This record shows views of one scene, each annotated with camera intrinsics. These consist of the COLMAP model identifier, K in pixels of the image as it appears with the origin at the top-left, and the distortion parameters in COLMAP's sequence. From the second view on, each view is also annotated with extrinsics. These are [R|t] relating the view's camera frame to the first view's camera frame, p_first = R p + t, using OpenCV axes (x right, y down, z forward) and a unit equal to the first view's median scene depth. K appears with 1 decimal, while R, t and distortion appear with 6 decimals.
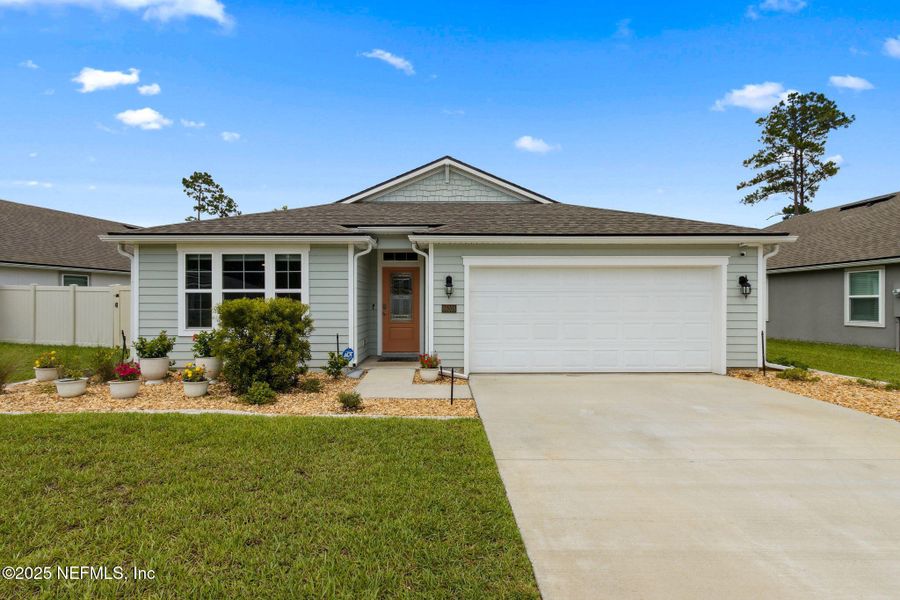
lens RADIAL K [[354.0, 0, 451.4], [0, 354.0, 282.4], [0, 0, 1]] dist [0.000051, 0.000034]
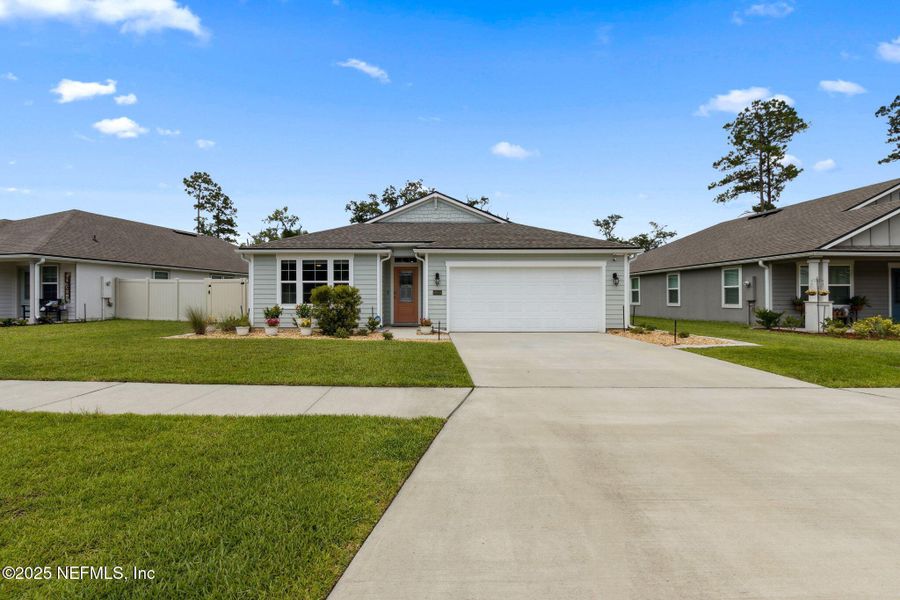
lens RADIAL K [[413.6, 0, 445.7], [0, 413.6, 306.8], [0, 0, 1]] dist [0.001015, 0.000191]
pose [[0.999894, -0.001487, 0.014517, 0.001284], [0.000452, 0.997473, 0.071046, 0.000695], [-0.014586, -0.071032, 0.997367, -0.273218]]
